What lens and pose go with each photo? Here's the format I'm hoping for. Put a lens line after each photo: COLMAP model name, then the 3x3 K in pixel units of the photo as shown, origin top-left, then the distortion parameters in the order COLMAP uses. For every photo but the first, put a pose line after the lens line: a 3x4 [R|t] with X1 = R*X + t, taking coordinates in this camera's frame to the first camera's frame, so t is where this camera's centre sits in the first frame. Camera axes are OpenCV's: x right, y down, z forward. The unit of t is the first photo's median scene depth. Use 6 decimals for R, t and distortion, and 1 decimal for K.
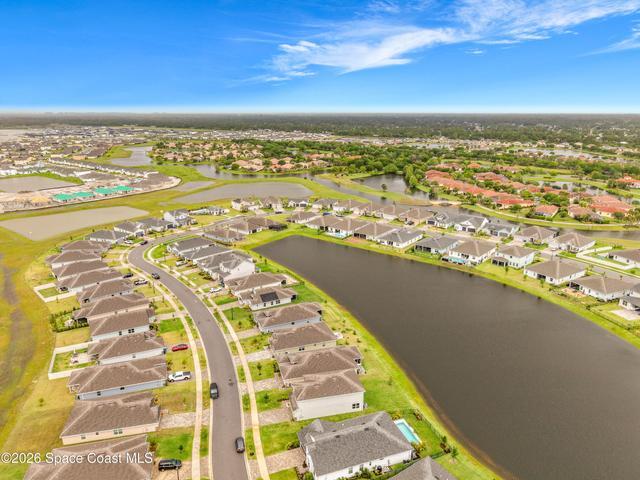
lens RADIAL K [[429.8, 0, 320.0], [0, 429.8, 240.0], [0, 0, 1]] dist [0.046103, -0.071619]
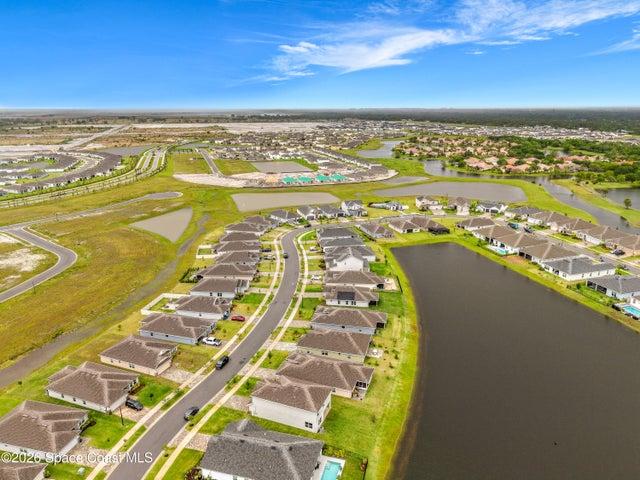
lens RADIAL K [[438.9, 0, 319.1], [0, 438.9, 213.1], [0, 0, 1]] dist [0.053125, -0.076594]
pose [[0.817433, 0.128785, -0.561443, 0.278915], [-0.158163, 0.987406, -0.003784, -0.029553], [0.553884, 0.091893, 0.827507, 0.095531]]
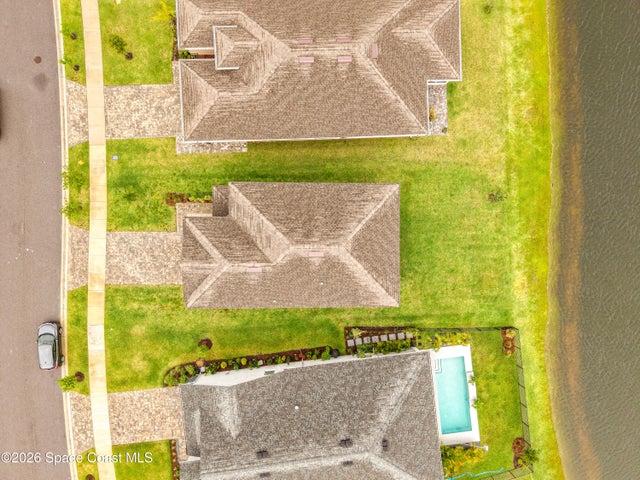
lens RADIAL K [[429.8, 0, 320.0], [0, 429.8, 240.0], [0, 0, 1]] dist [0.046103, -0.071619]
pose [[0.970883, 0.233413, 0.053889, 0.007739], [-0.112944, 0.247633, 0.962248, 0.010794], [0.211257, -0.940317, 0.266785, 0.459071]]
